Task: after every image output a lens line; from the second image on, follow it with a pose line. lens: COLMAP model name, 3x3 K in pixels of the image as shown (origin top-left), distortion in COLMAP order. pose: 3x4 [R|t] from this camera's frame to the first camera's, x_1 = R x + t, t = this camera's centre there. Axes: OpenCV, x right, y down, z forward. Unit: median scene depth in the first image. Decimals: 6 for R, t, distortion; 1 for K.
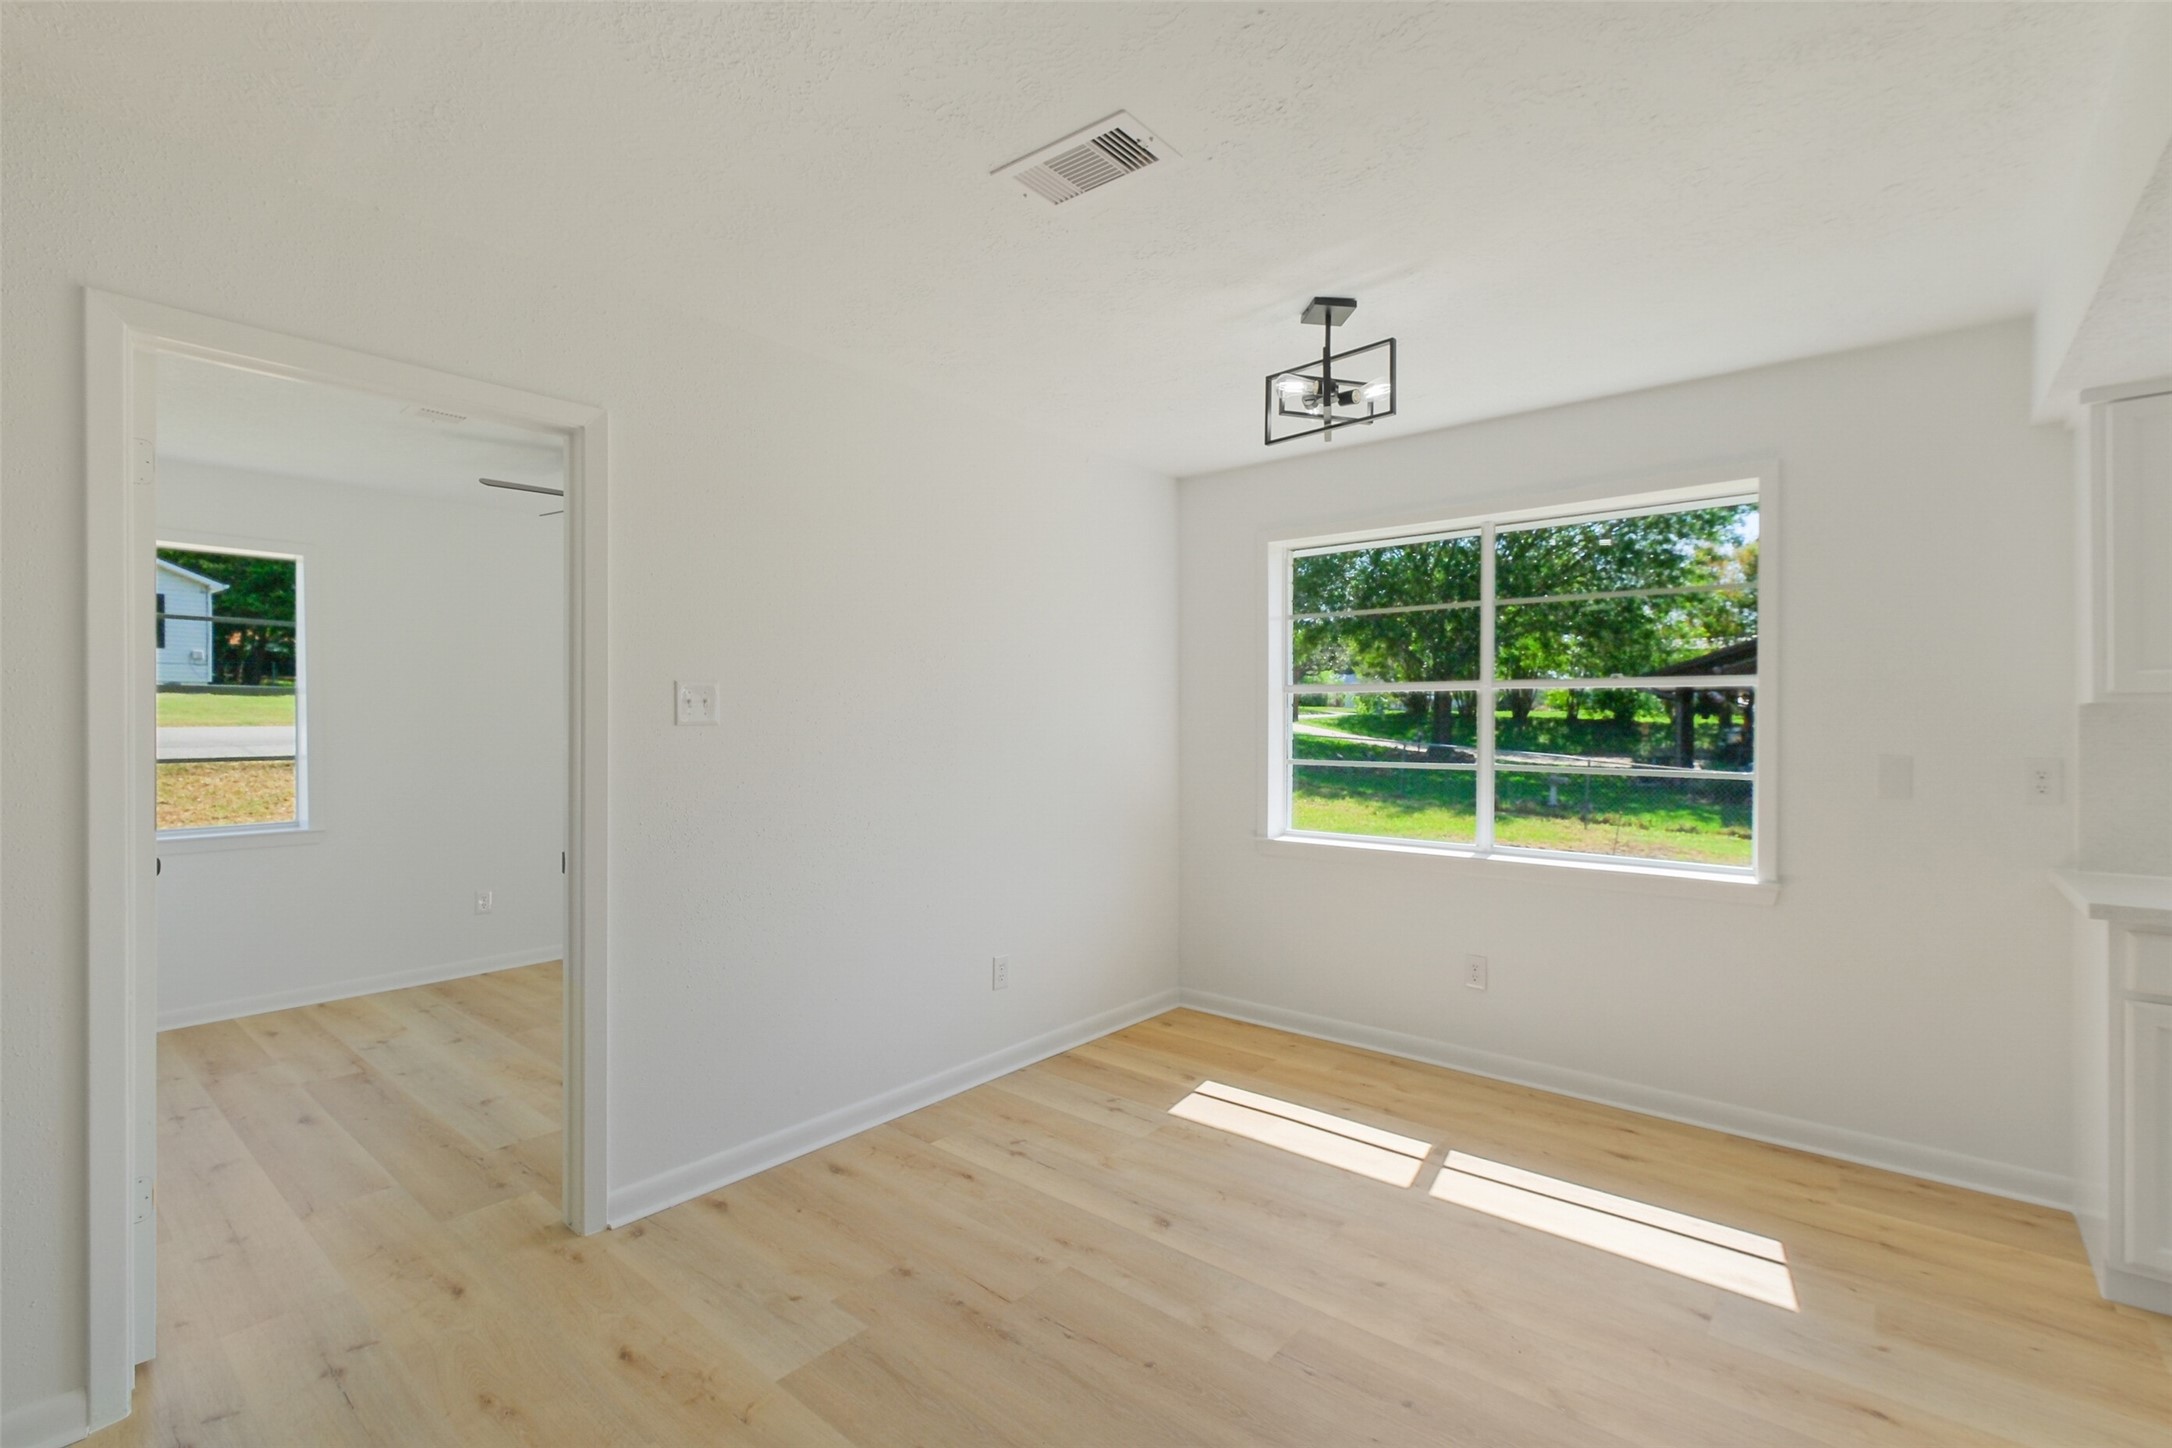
lens RADIAL K [[964.4, 0, 1105.1], [0, 964.4, 724.7], [0, 0, 1]] dist [-0.001310, -0.001053]
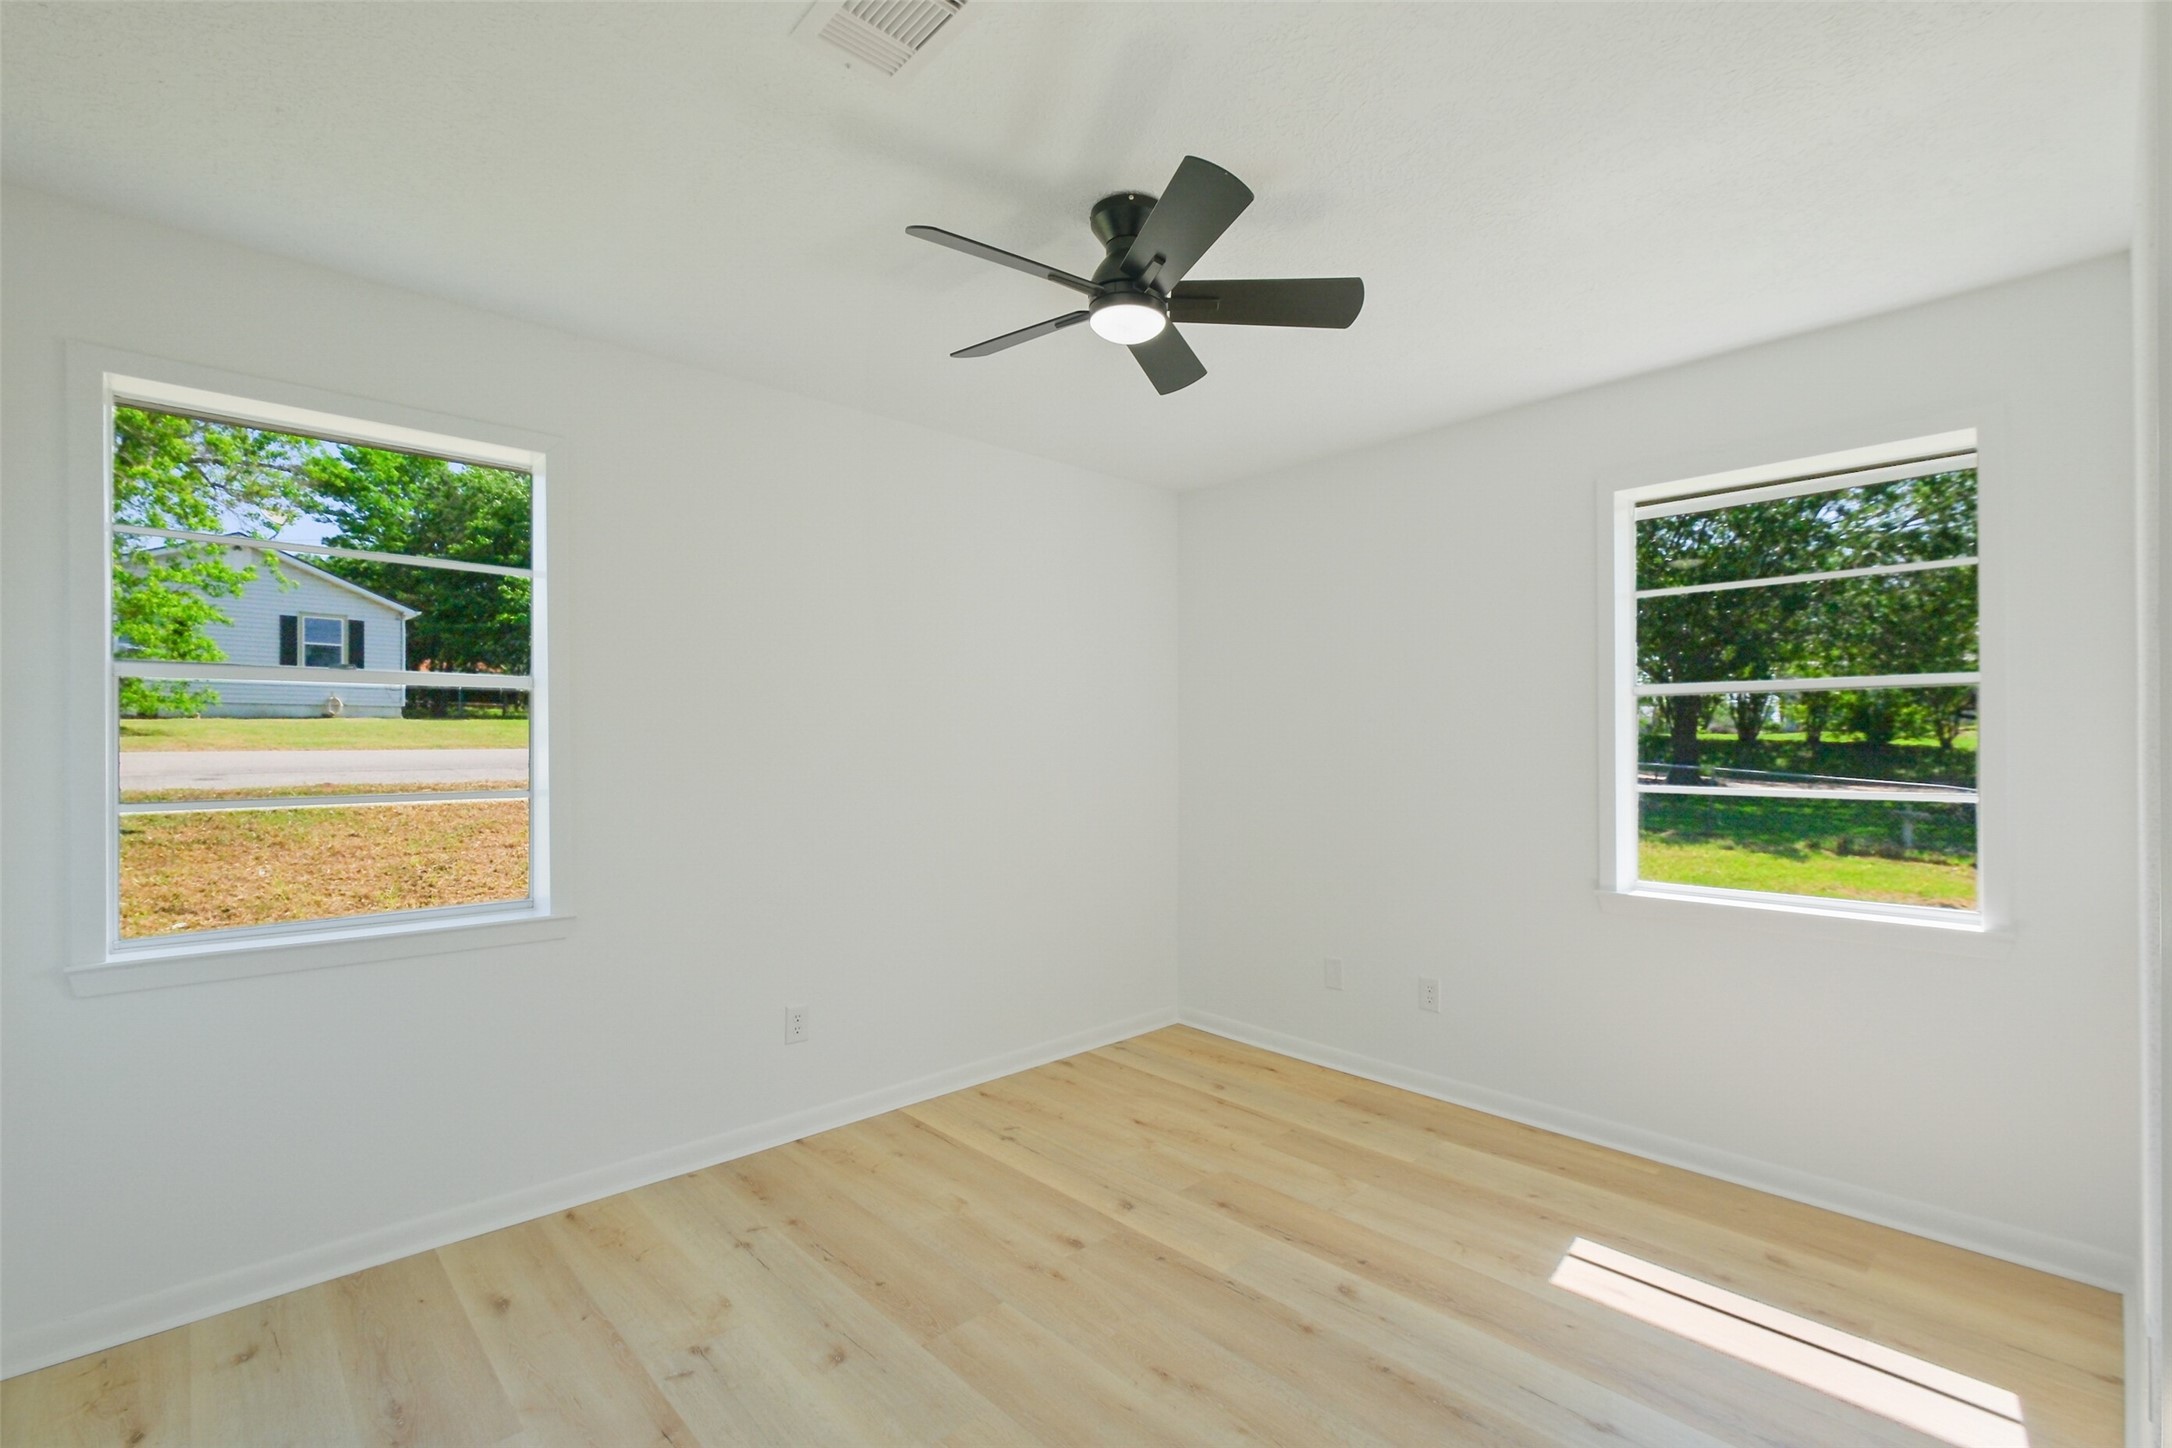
lens RADIAL K [[964.4, 0, 1089.6], [0, 964.4, 736.7], [0, 0, 1]] dist [-0.001310, -0.001053]
pose [[0.991567, -0.001998, -0.129580, -0.204597], [0.000209, 0.999904, -0.013822, 0.003820], [0.129595, 0.013679, 0.991473, 0.219933]]
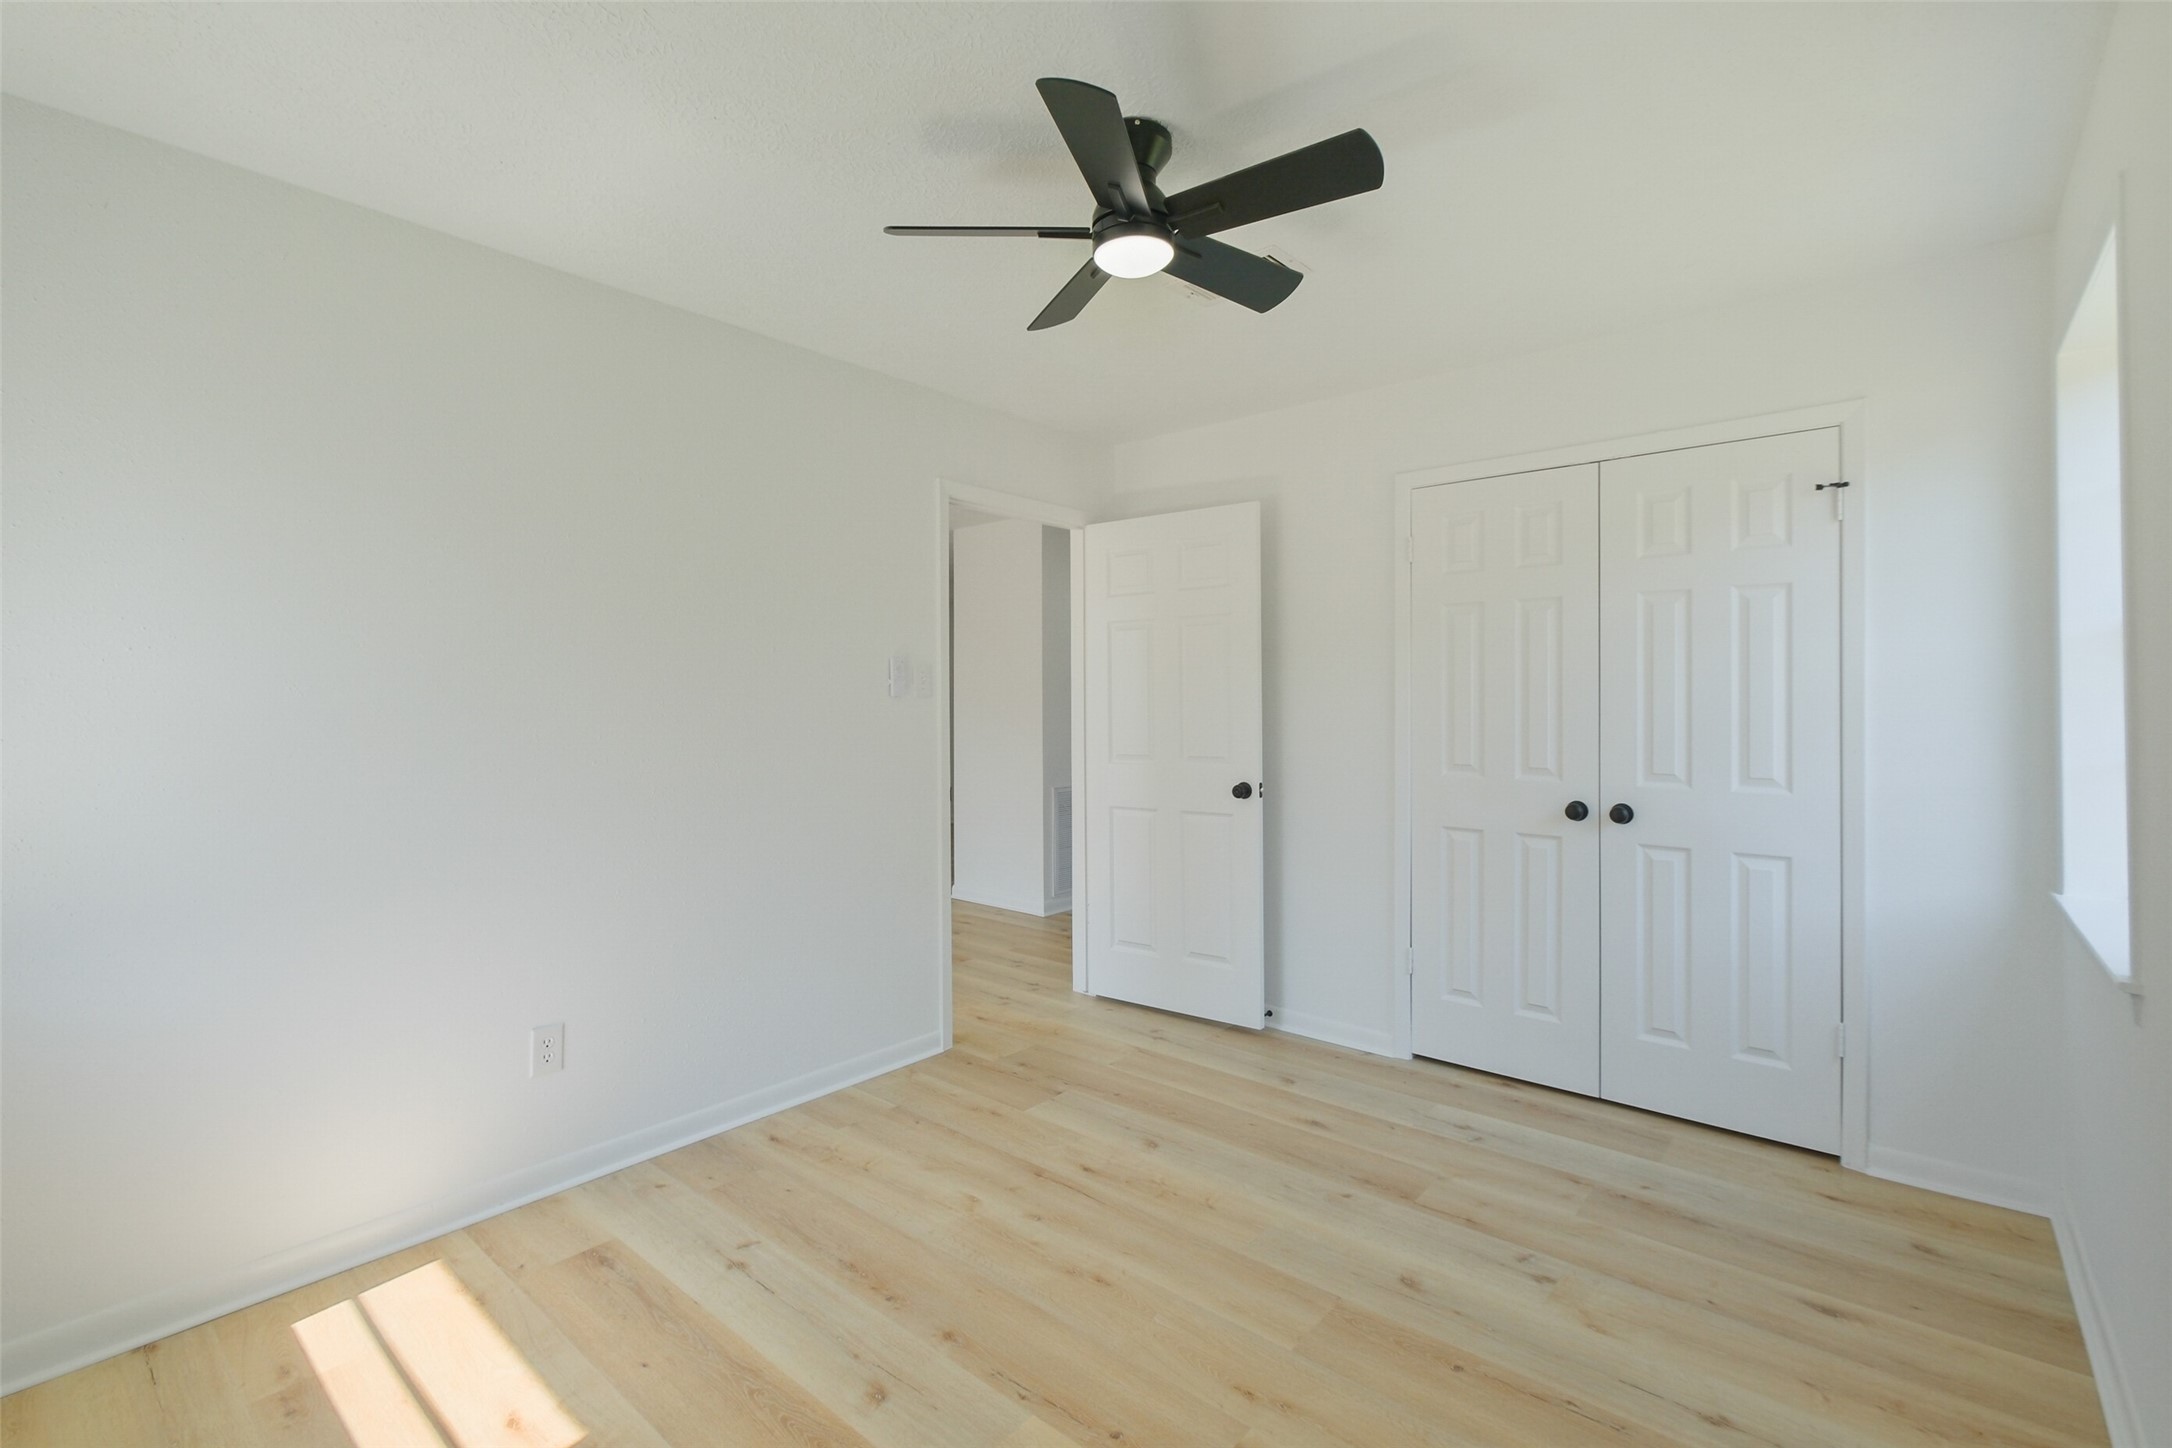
lens RADIAL K [[964.4, 0, 1077.1], [0, 964.4, 713.8], [0, 0, 1]] dist [-0.001310, -0.001053]
pose [[-0.999421, 0.005093, 0.033631, -0.219109], [0.005523, 0.999904, 0.012705, 0.002648], [-0.033563, 0.012883, -0.999354, 0.660639]]
